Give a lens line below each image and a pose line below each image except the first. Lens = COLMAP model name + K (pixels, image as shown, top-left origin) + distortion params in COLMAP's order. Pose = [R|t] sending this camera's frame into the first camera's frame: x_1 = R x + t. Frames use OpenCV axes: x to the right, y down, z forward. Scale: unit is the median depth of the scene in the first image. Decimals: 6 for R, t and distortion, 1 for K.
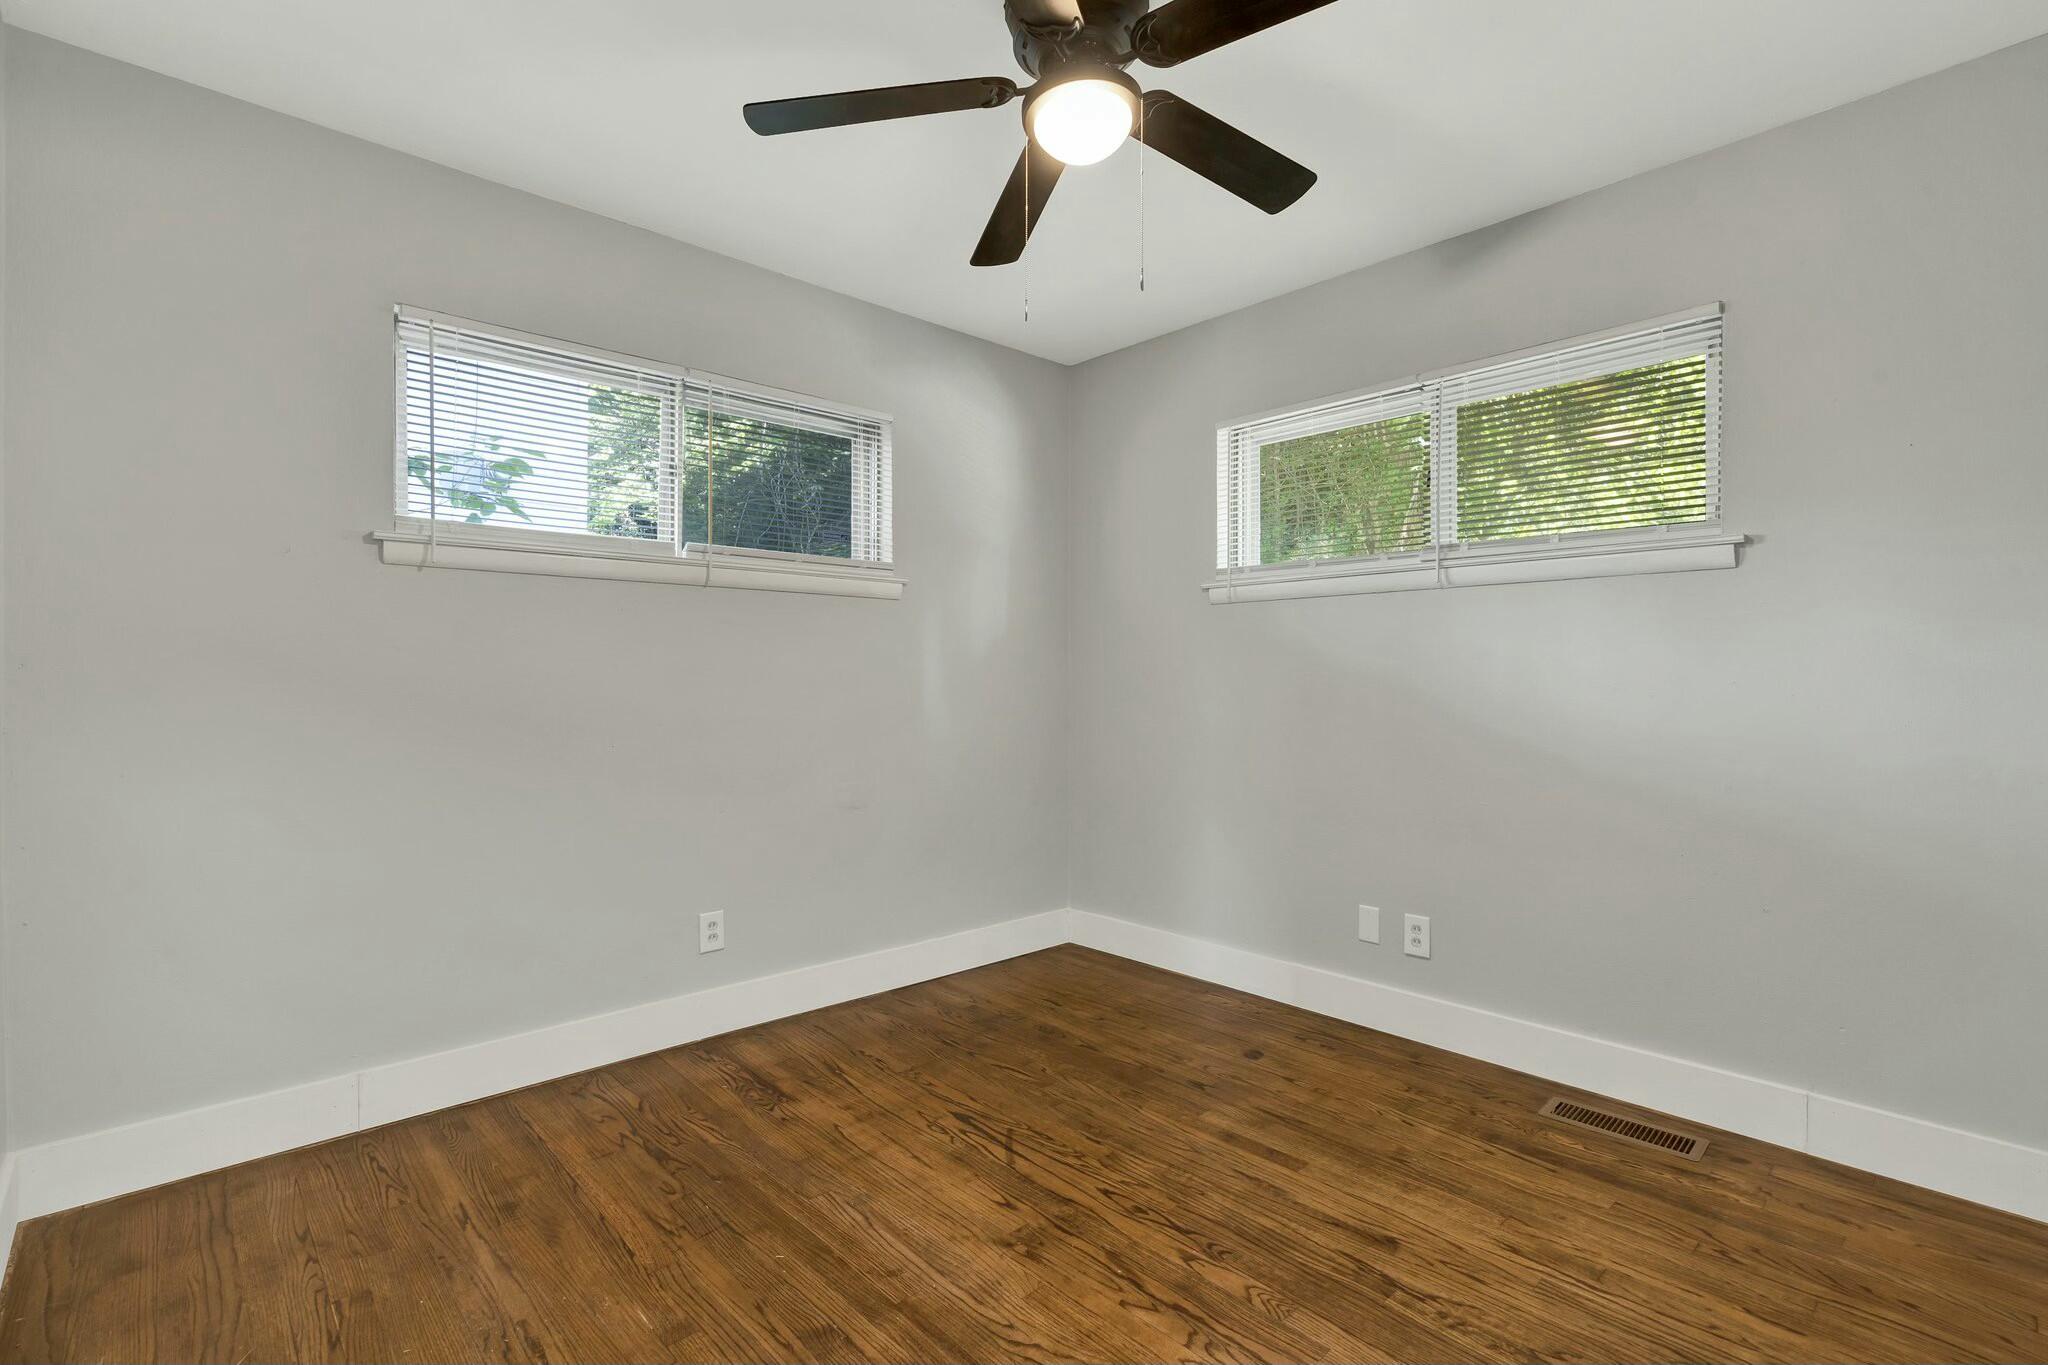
lens RADIAL K [[947.6, 0, 1031.3], [0, 947.6, 683.9], [0, 0, 1]] dist [0.000240, -0.000033]
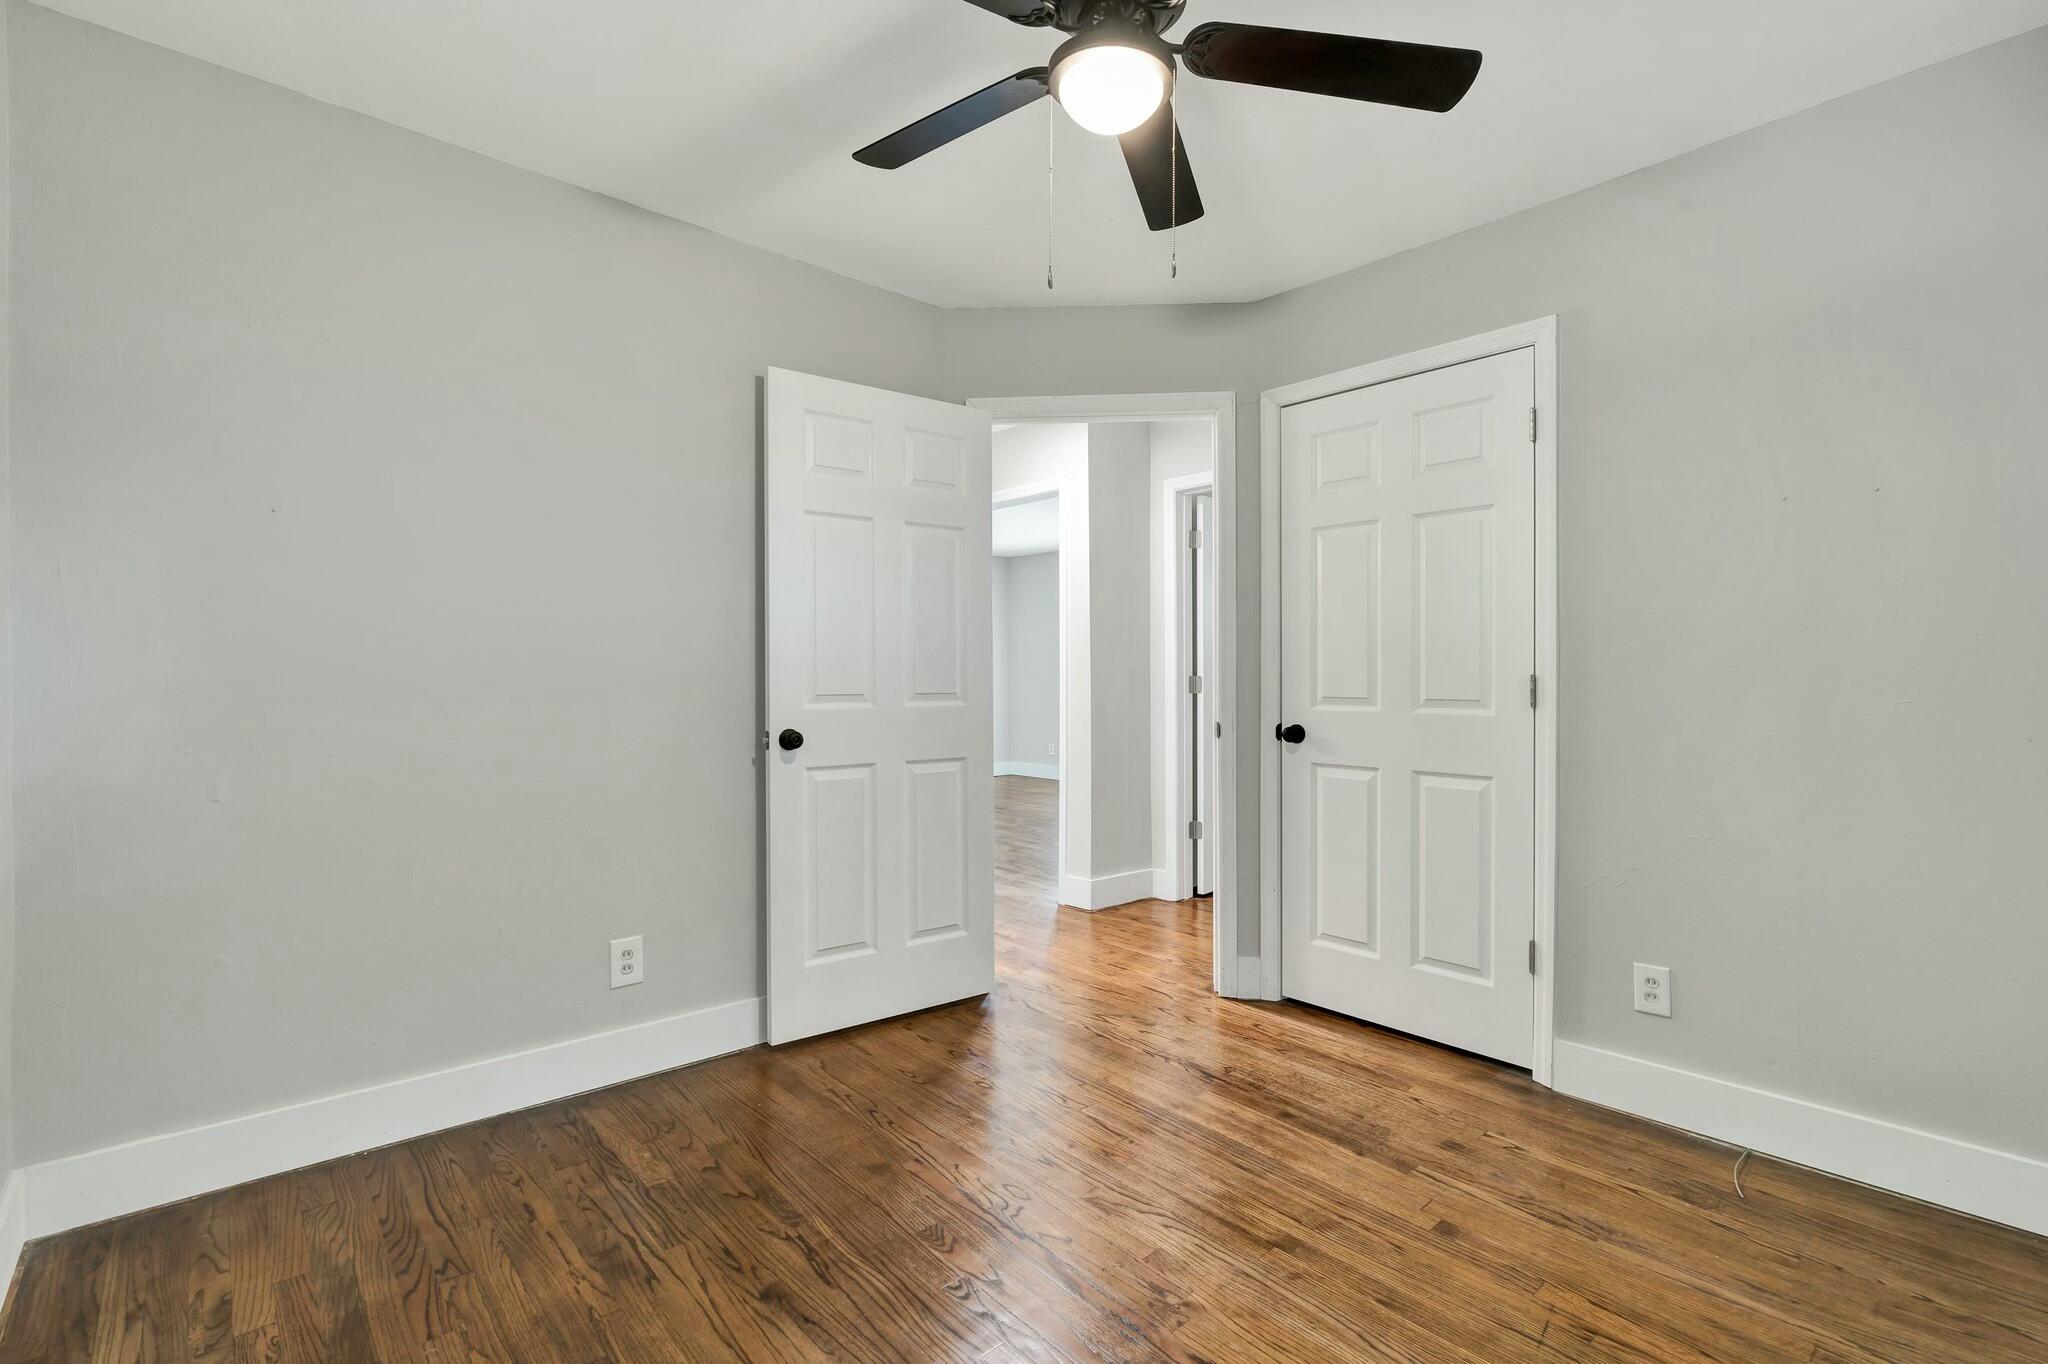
lens RADIAL K [[947.6, 0, 1023.4], [0, 947.6, 674.8], [0, 0, 1]] dist [0.000240, -0.000033]
pose [[-0.999383, -0.002490, 0.035031, 0.106996], [-0.002602, 0.999992, -0.003152, -0.006010], [-0.035023, -0.003242, -0.999381, 2.008401]]
